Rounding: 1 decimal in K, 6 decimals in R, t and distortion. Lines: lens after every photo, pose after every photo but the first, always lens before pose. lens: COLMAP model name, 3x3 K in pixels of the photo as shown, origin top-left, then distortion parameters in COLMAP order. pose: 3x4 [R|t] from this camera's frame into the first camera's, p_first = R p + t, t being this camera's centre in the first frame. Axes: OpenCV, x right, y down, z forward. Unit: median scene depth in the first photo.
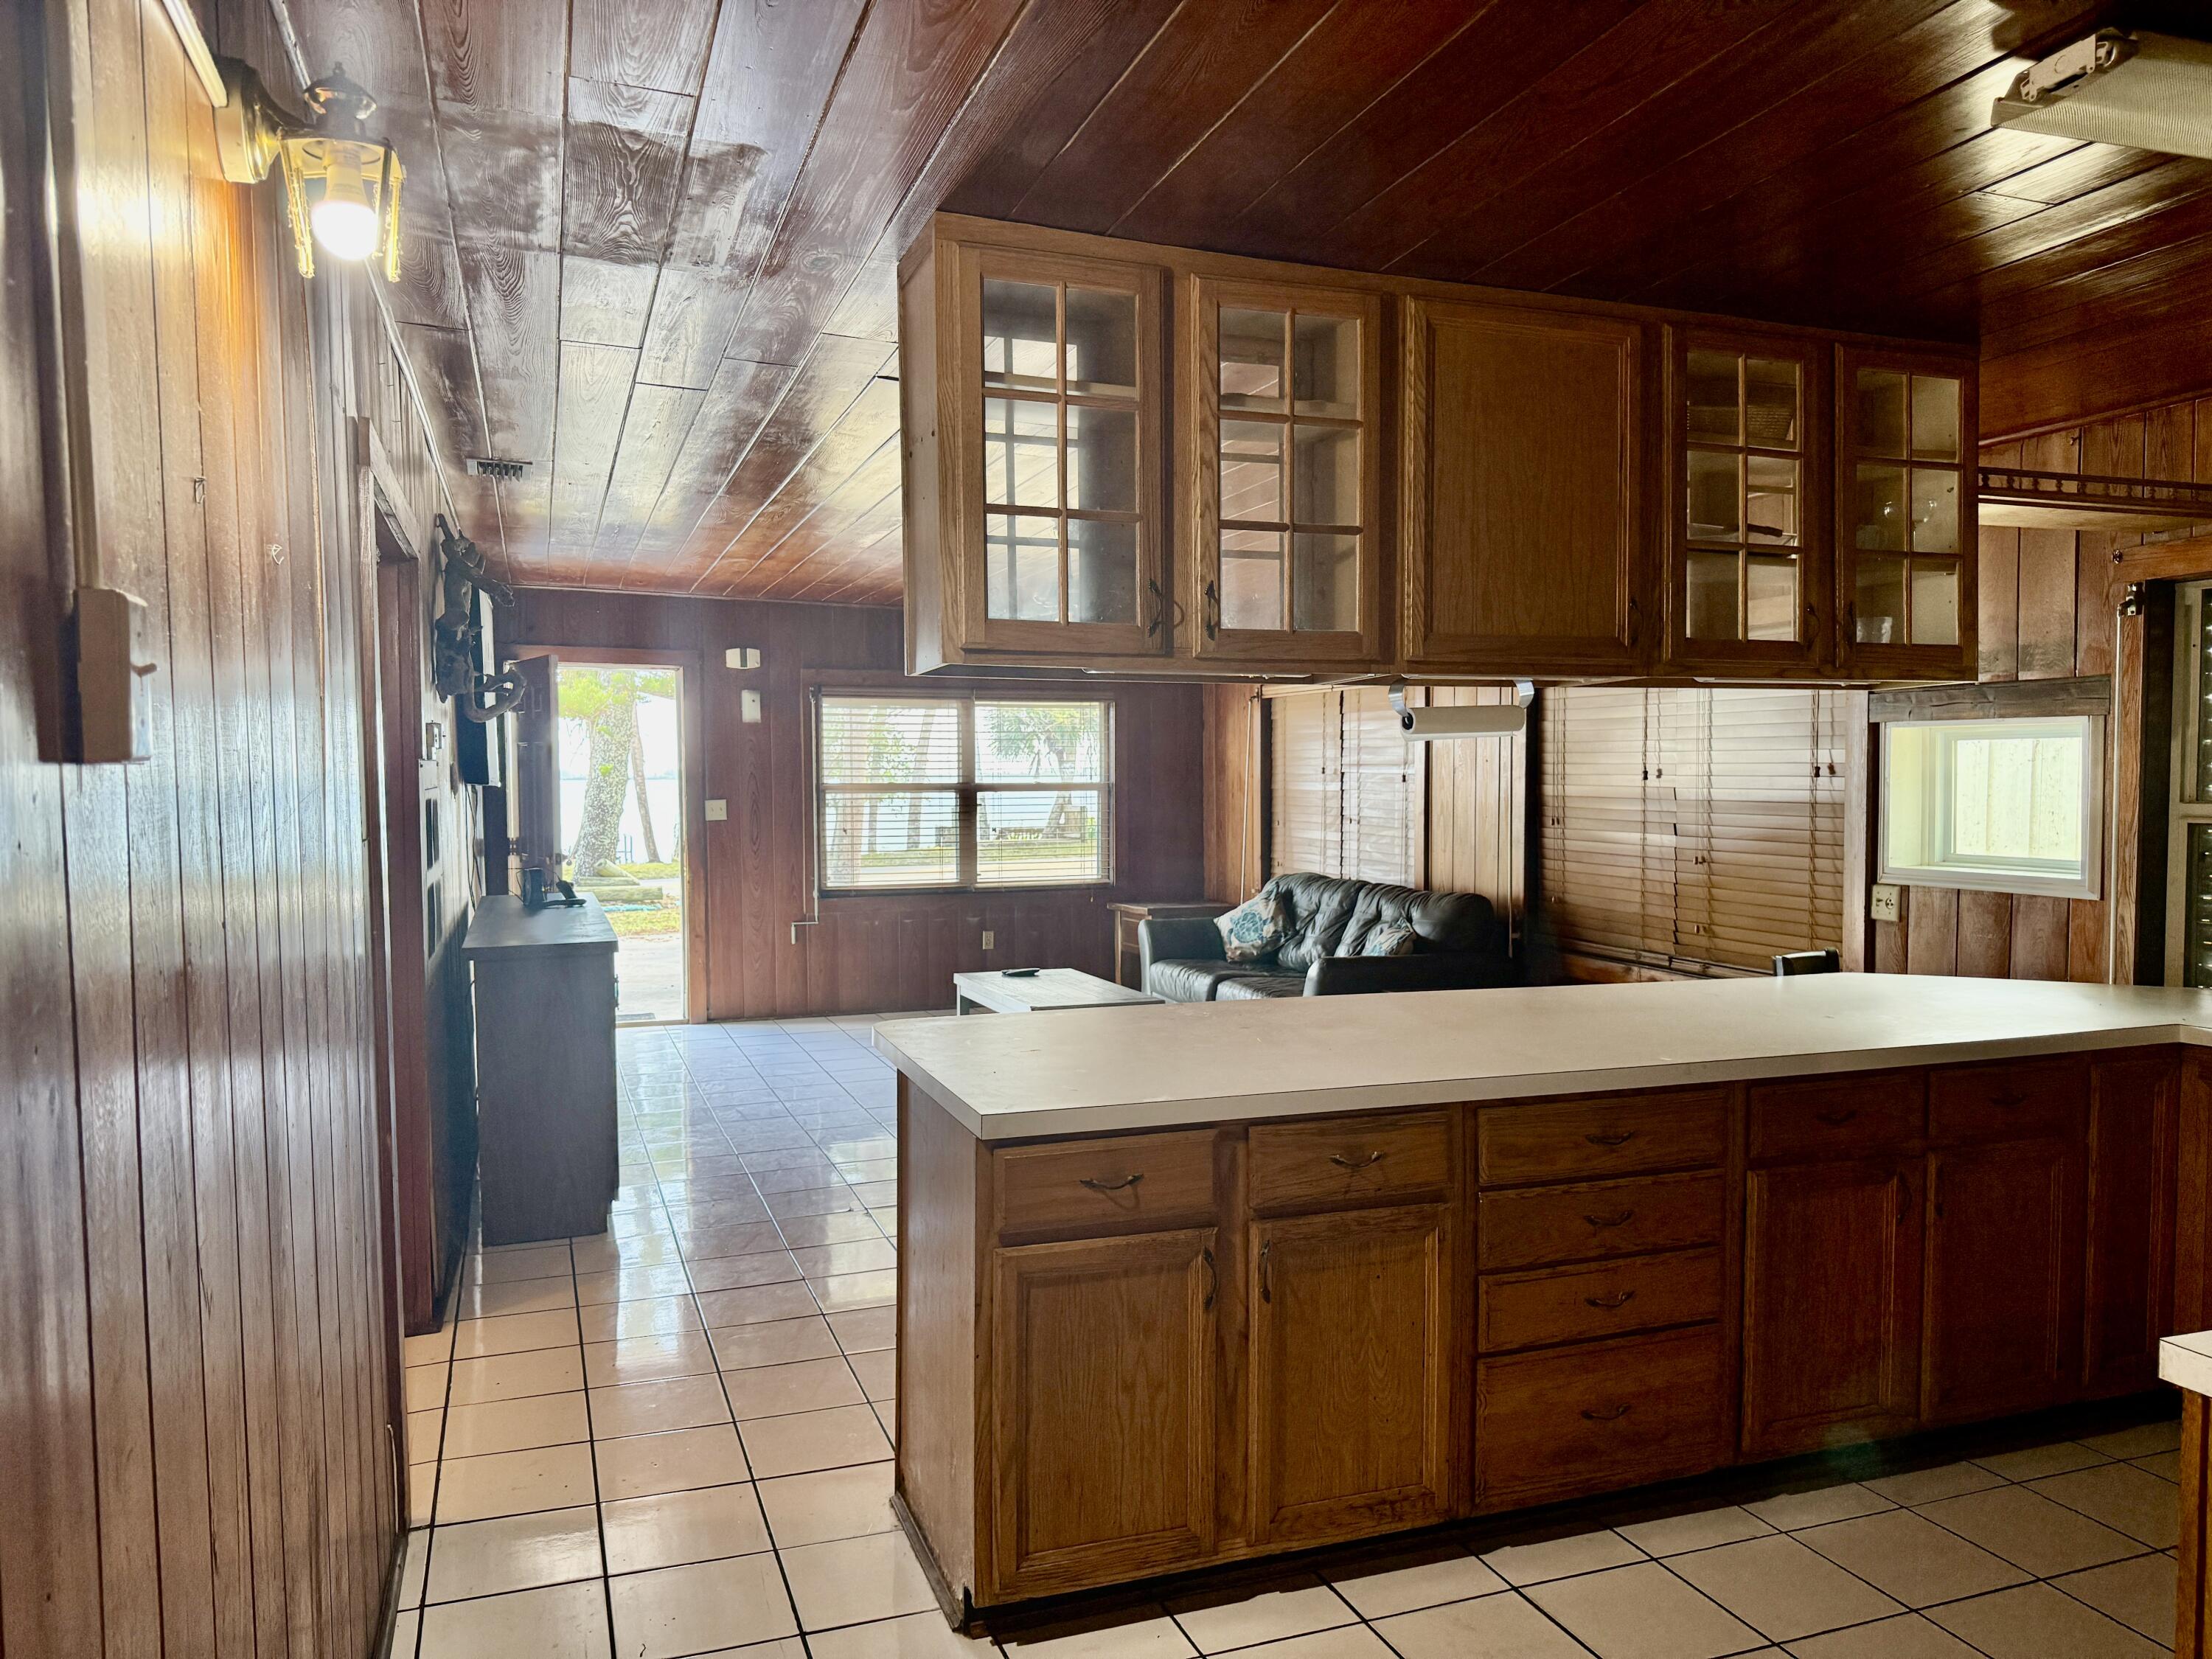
lens RADIAL K [[1566.4, 0, 1106.0], [0, 1566.4, 829.5], [0, 0, 1]] dist [0.137675, -0.170627]
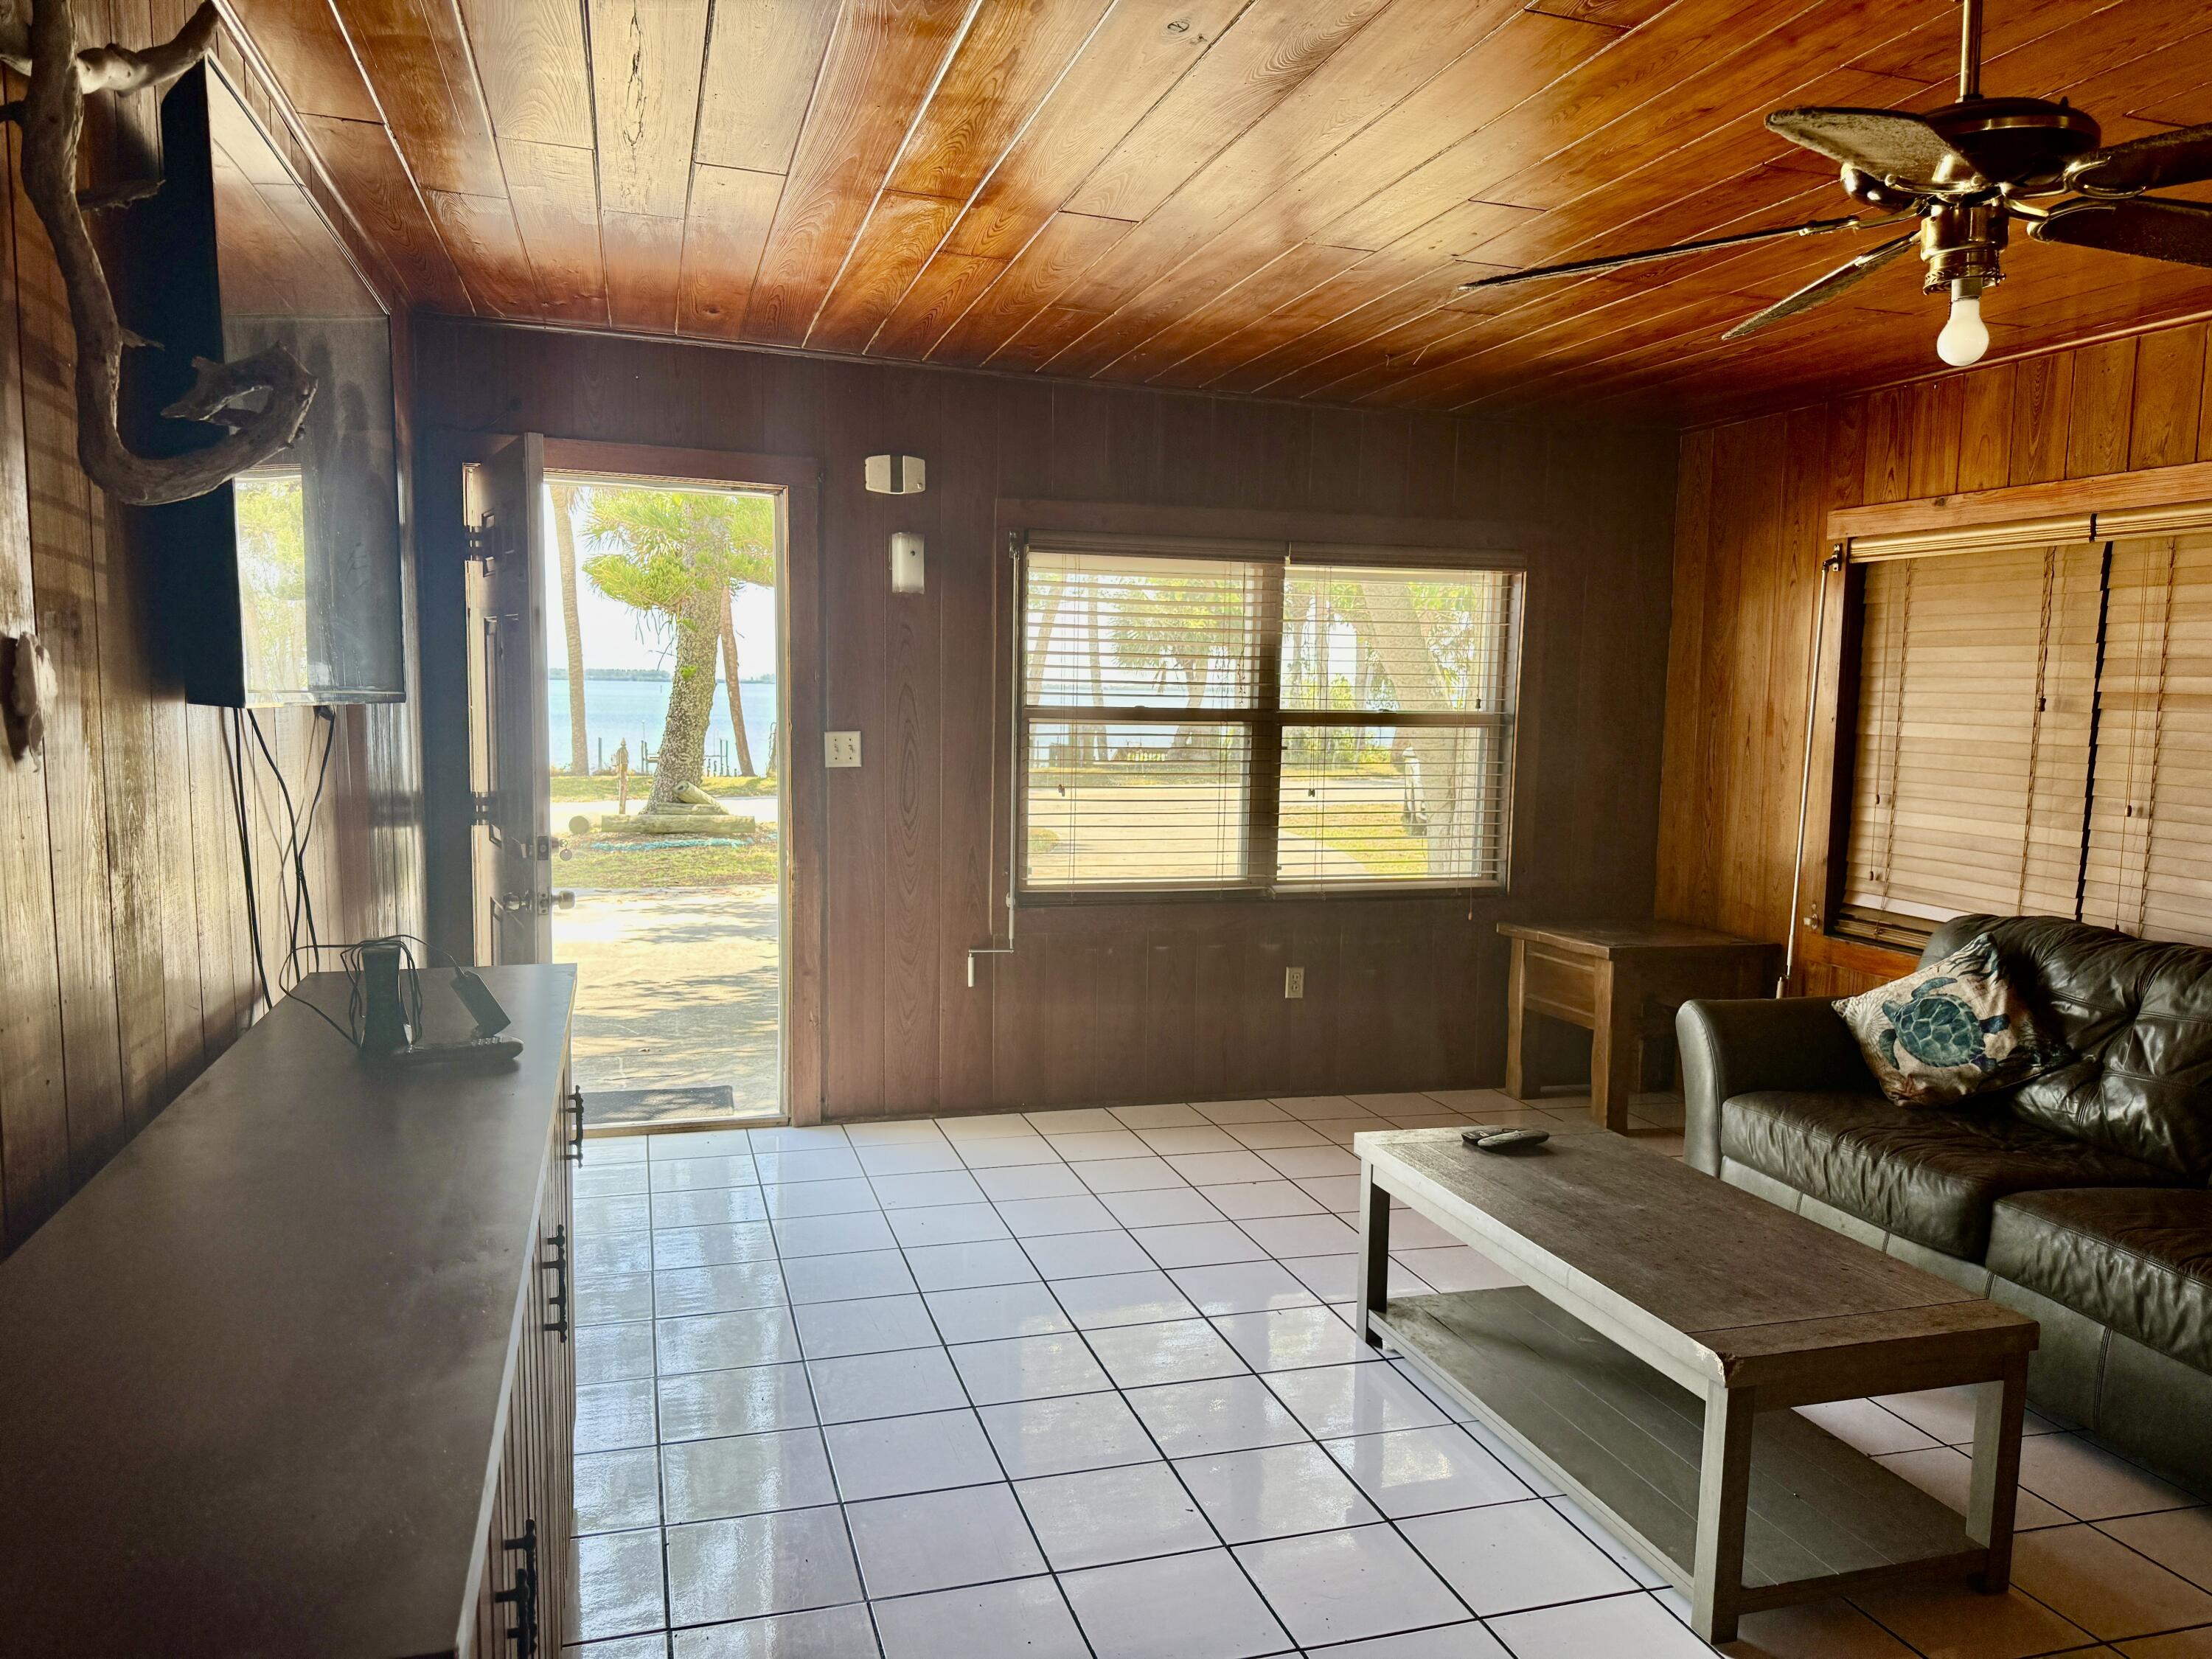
lens RADIAL K [[1574.2, 0, 1103.0], [0, 1574.2, 854.5], [0, 0, 1]] dist [0.068877, 0.000013]
pose [[0.997881, 0.031271, -0.057053, -0.273967], [-0.027198, 0.997118, 0.070821, -0.038835], [0.059103, -0.069119, 0.995856, 1.001669]]
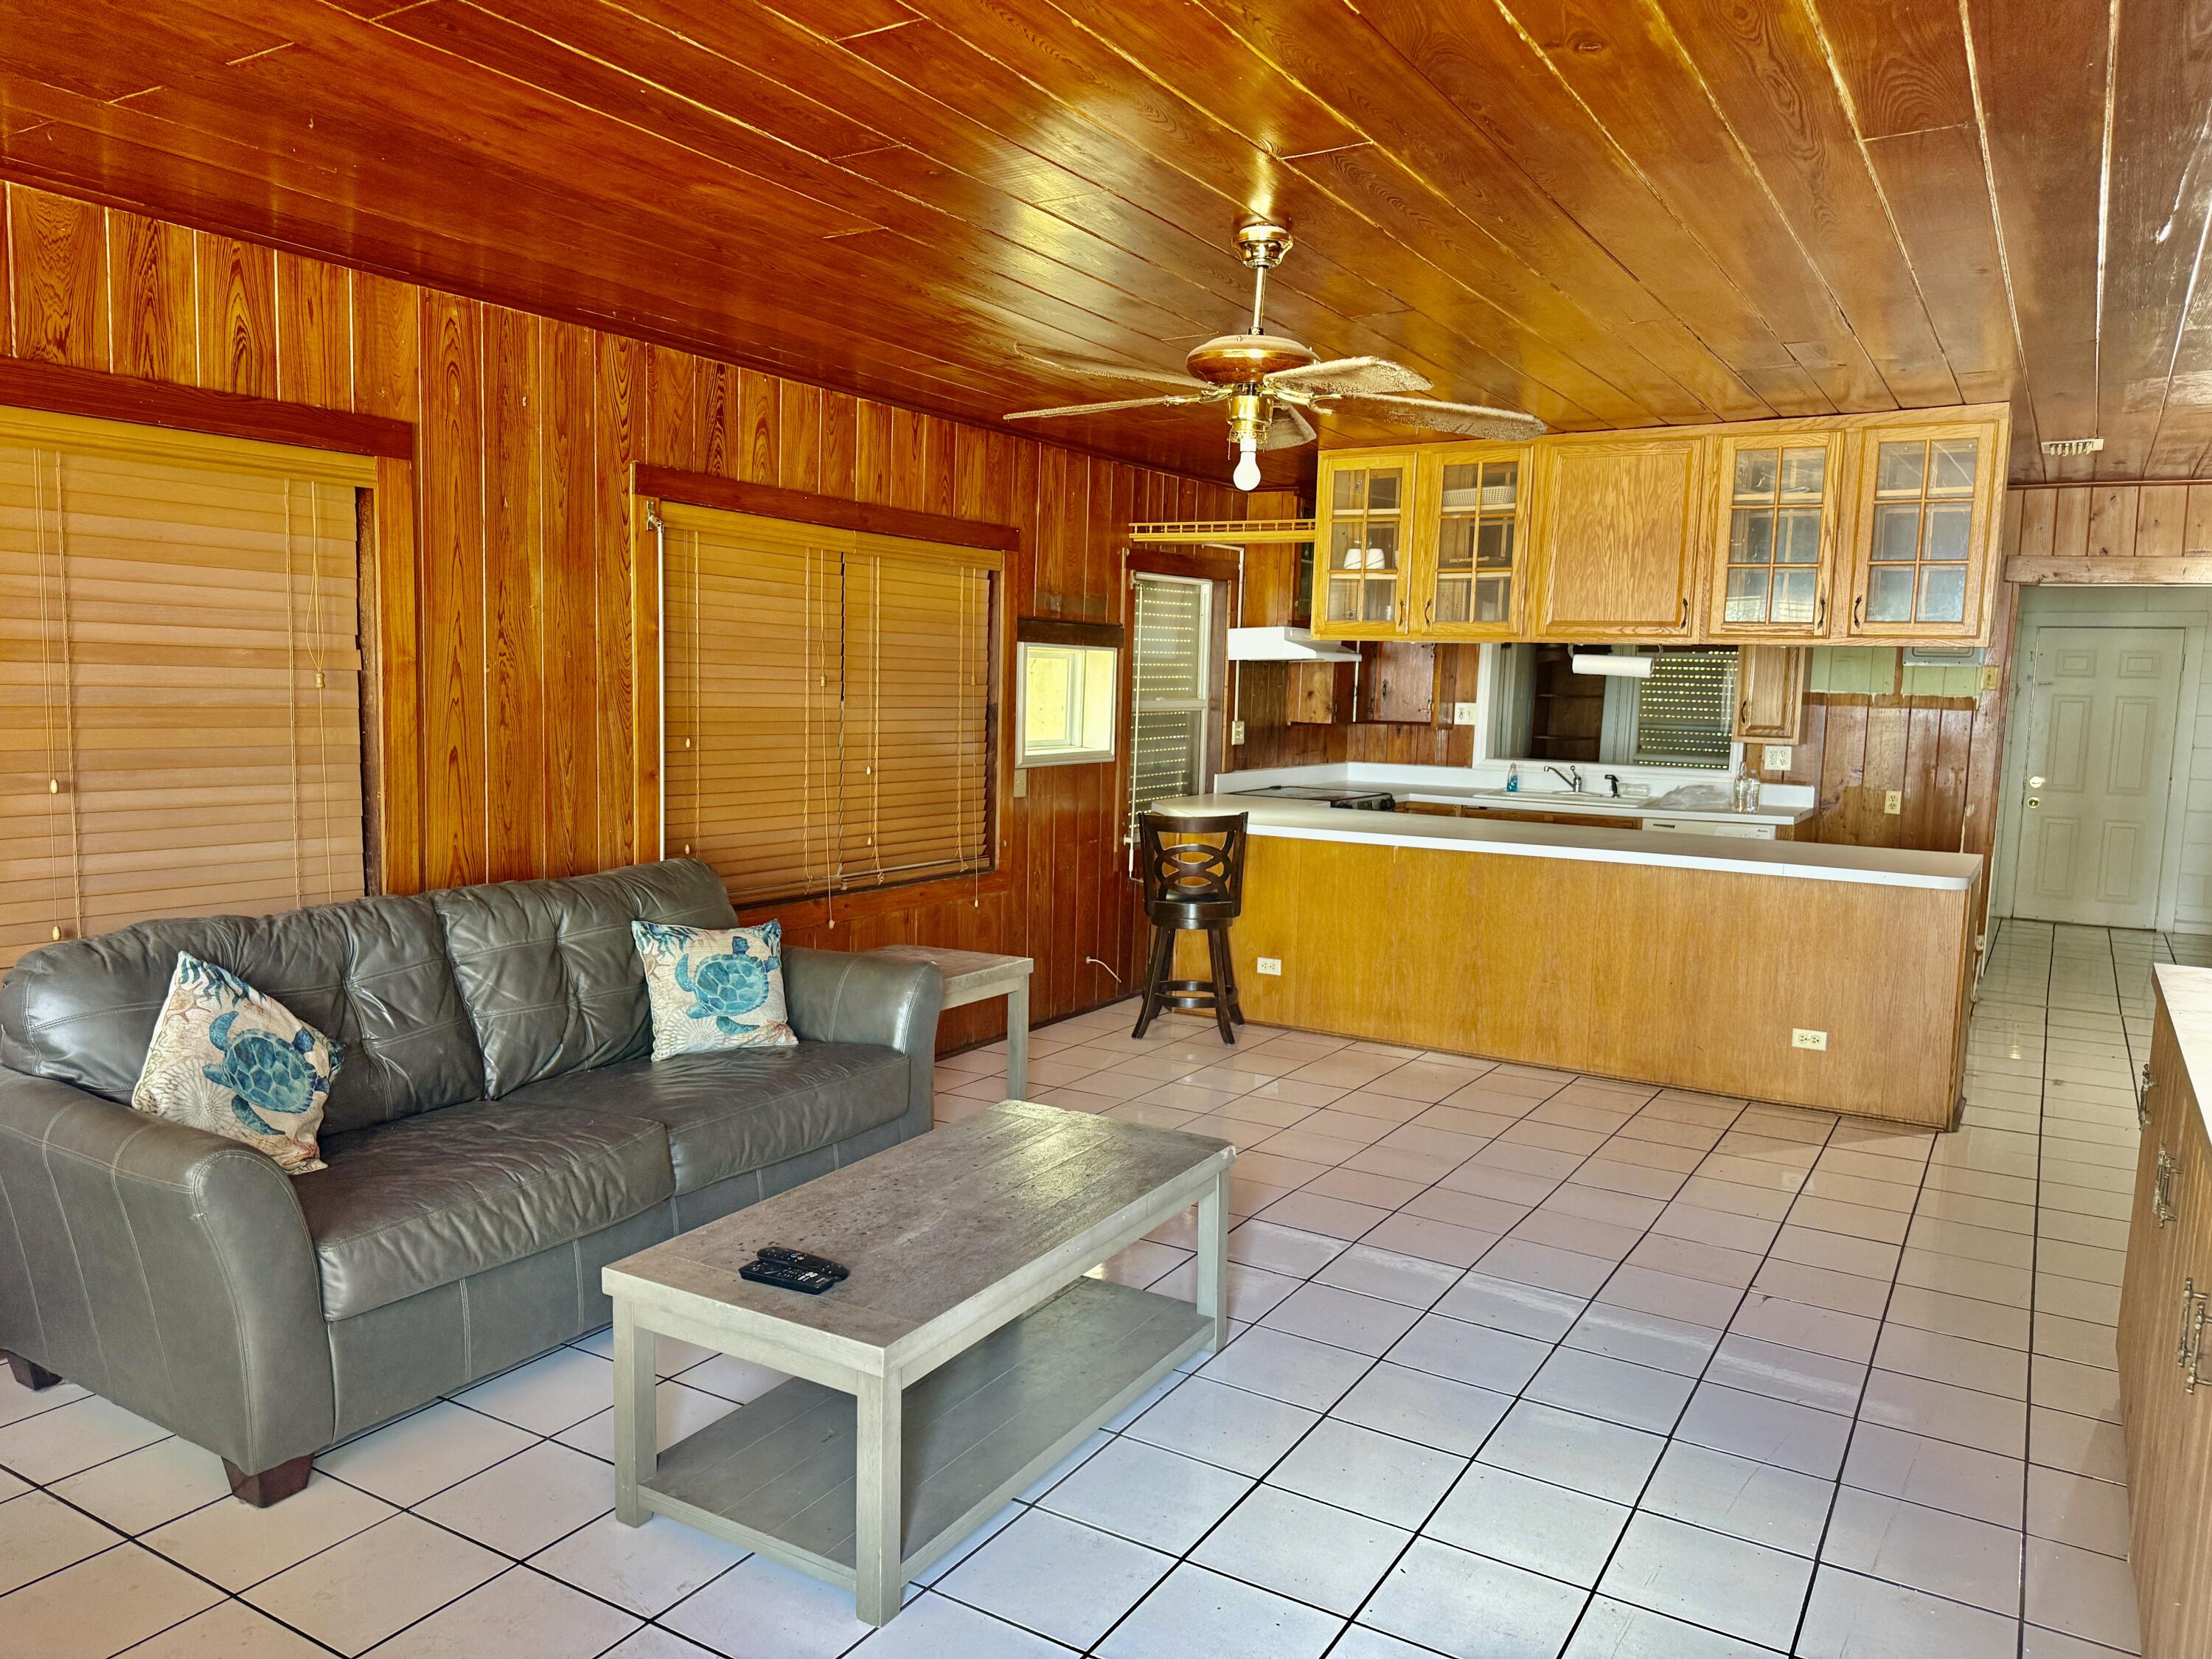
lens RADIAL K [[1566.4, 0, 1106.0], [0, 1566.4, 829.5], [0, 0, 1]] dist [0.137675, -0.170627]
pose [[-0.627917, -0.098669, 0.772000, -0.667578], [0.004608, 0.991442, 0.130463, -0.094830], [-0.778266, 0.085478, -0.622089, 2.160057]]
